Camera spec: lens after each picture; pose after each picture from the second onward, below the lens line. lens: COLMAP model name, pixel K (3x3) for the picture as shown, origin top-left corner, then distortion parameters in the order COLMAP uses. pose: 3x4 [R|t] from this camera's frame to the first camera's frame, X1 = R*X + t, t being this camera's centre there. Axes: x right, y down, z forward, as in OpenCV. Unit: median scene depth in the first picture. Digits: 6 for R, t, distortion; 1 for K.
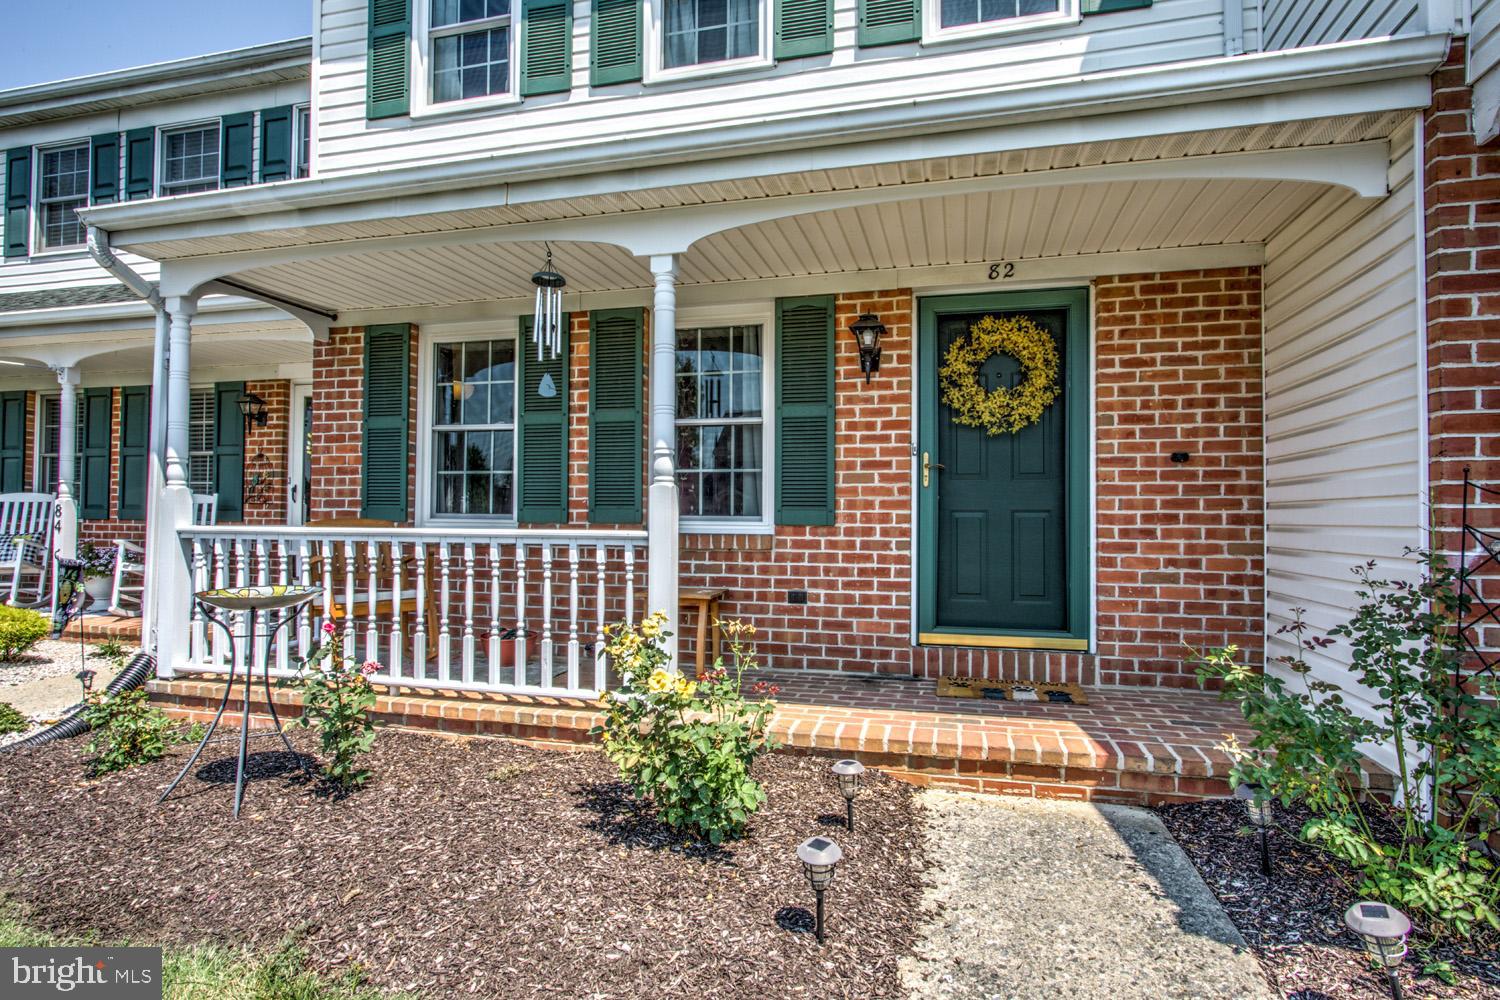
lens RADIAL K [[788.0, 0, 753.2], [0, 788.0, 495.6], [0, 0, 1]] dist [-0.003584, 0.001854]
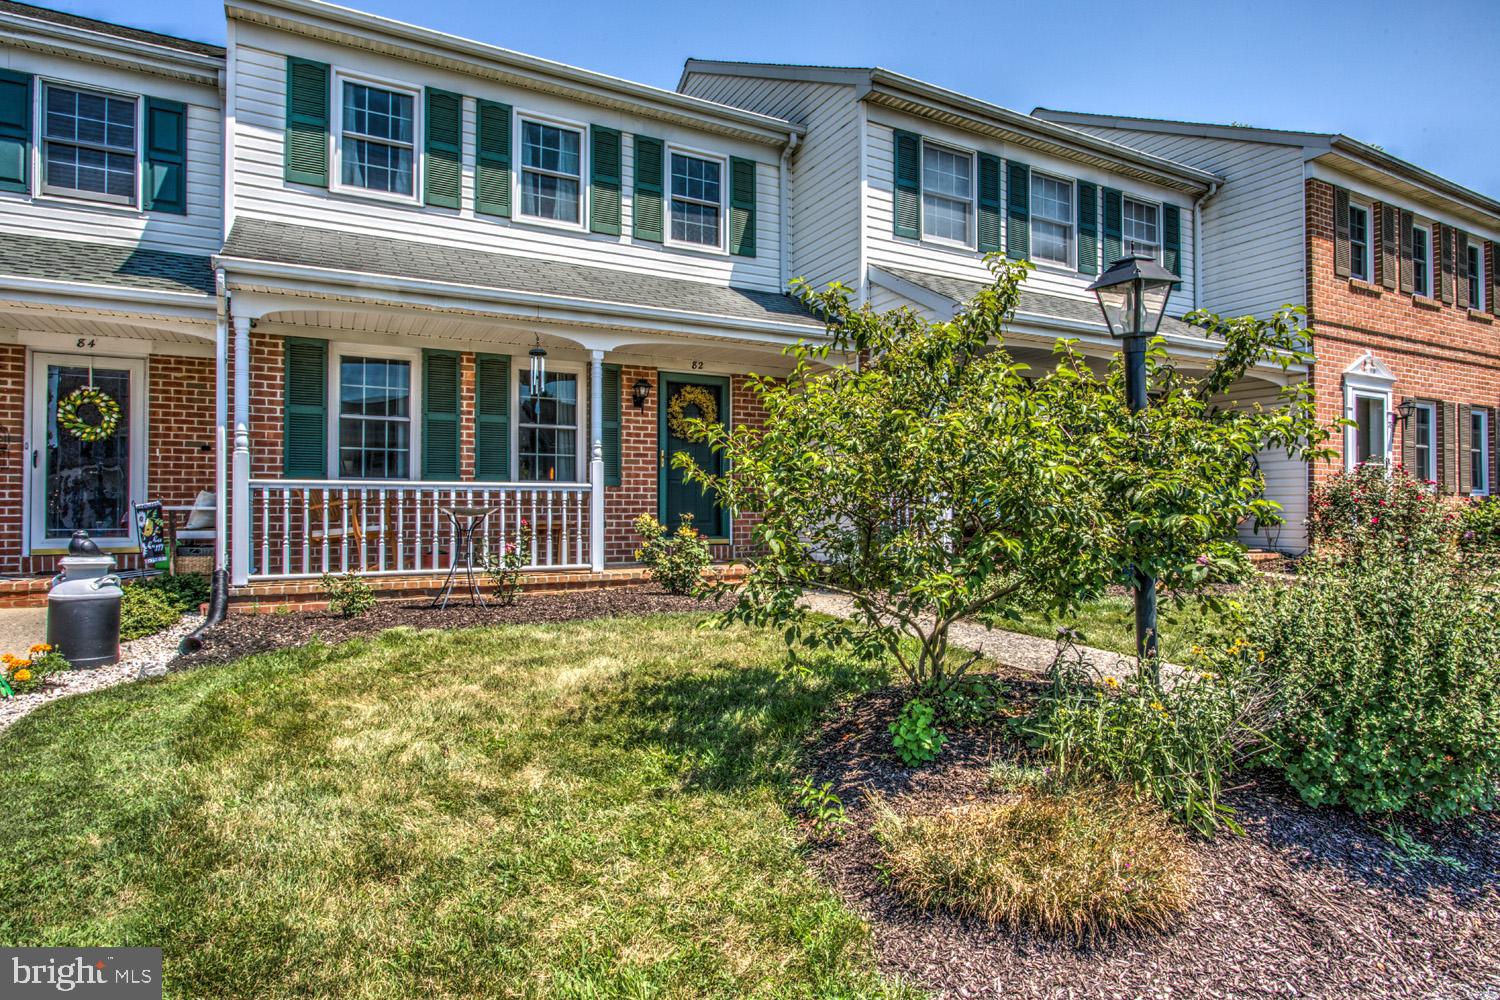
lens RADIAL K [[827.5, 0, 749.1], [0, 827.5, 500.8], [0, 0, 1]] dist [-0.008207, 0.003148]
pose [[0.732638, 0.001655, 0.680616, -0.980641], [-0.013132, 0.999845, 0.011704, 0.043329], [-0.680492, -0.017512, 0.732547, -0.646838]]
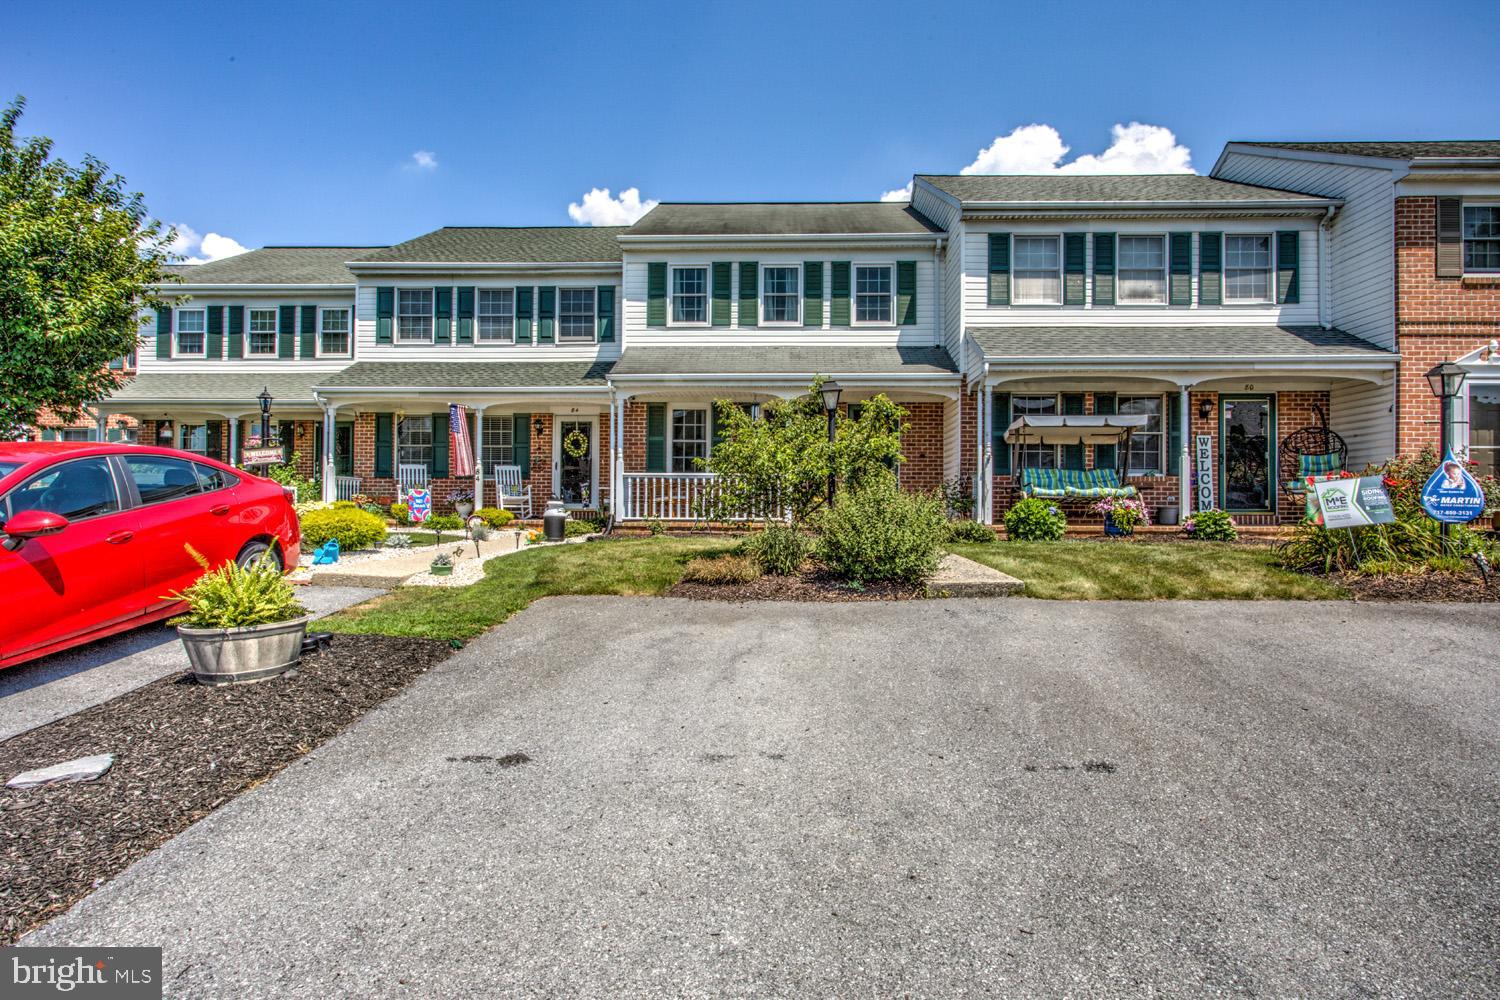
lens RADIAL K [[827.5, 0, 747.9], [0, 827.5, 501.6], [0, 0, 1]] dist [-0.008207, 0.003148]
pose [[0.978454, 0.003435, 0.206437, -0.832988], [-0.007119, 0.999828, 0.017106, 0.083356], [-0.206343, -0.018207, 0.978310, -2.088772]]
